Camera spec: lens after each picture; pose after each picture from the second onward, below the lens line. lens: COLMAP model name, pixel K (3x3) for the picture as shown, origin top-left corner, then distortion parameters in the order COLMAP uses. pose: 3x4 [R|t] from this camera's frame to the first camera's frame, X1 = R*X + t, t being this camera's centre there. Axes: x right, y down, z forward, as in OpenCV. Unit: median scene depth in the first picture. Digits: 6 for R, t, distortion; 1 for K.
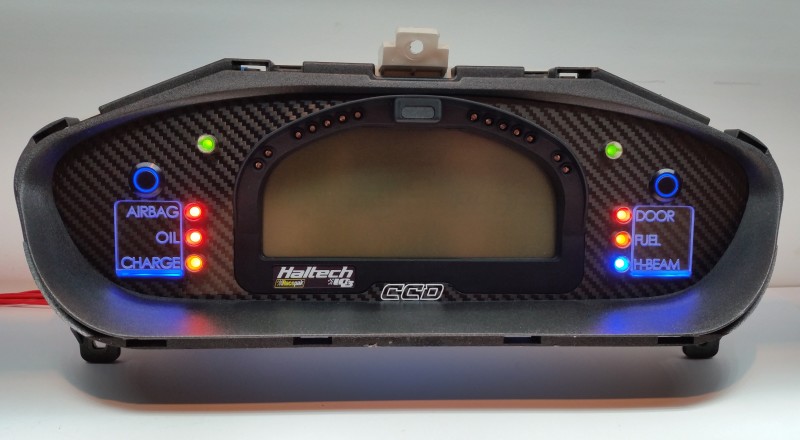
lens RADIAL K [[696.5, 0, 396.2], [0, 696.5, 223.0], [0, 0, 1]] dist [0.058975, -0.259710]
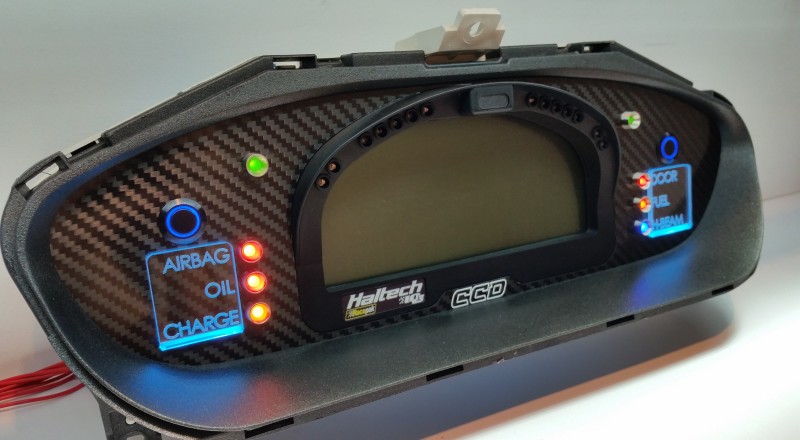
lens RADIAL K [[696.5, 0, 397.1], [0, 696.5, 223.7], [0, 0, 1]] dist [0.058975, -0.259710]
pose [[0.903318, -0.160556, 0.397792, -0.443471], [0.135894, 0.986660, 0.089641, -0.094041], [-0.406877, -0.026917, 0.913086, 0.198319]]
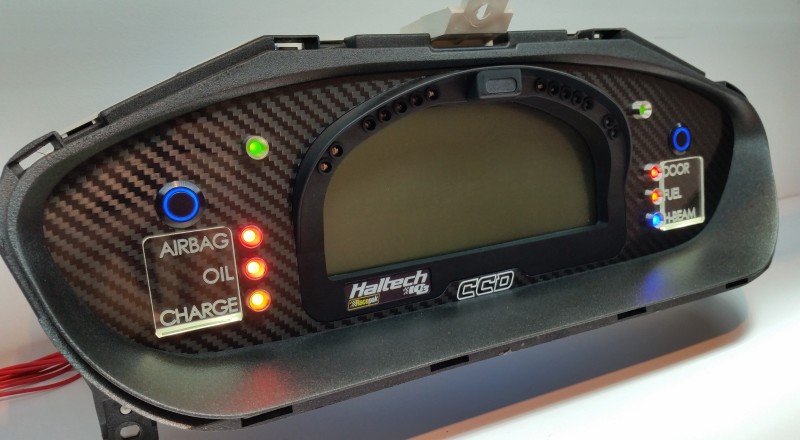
lens RADIAL K [[696.5, 0, 396.9], [0, 696.5, 225.9], [0, 0, 1]] dist [0.058975, -0.259710]
pose [[0.908630, -0.152838, 0.388628, -0.434095], [0.132980, 0.988071, 0.077669, -0.064909], [-0.395863, -0.018893, 0.918115, 0.217488]]
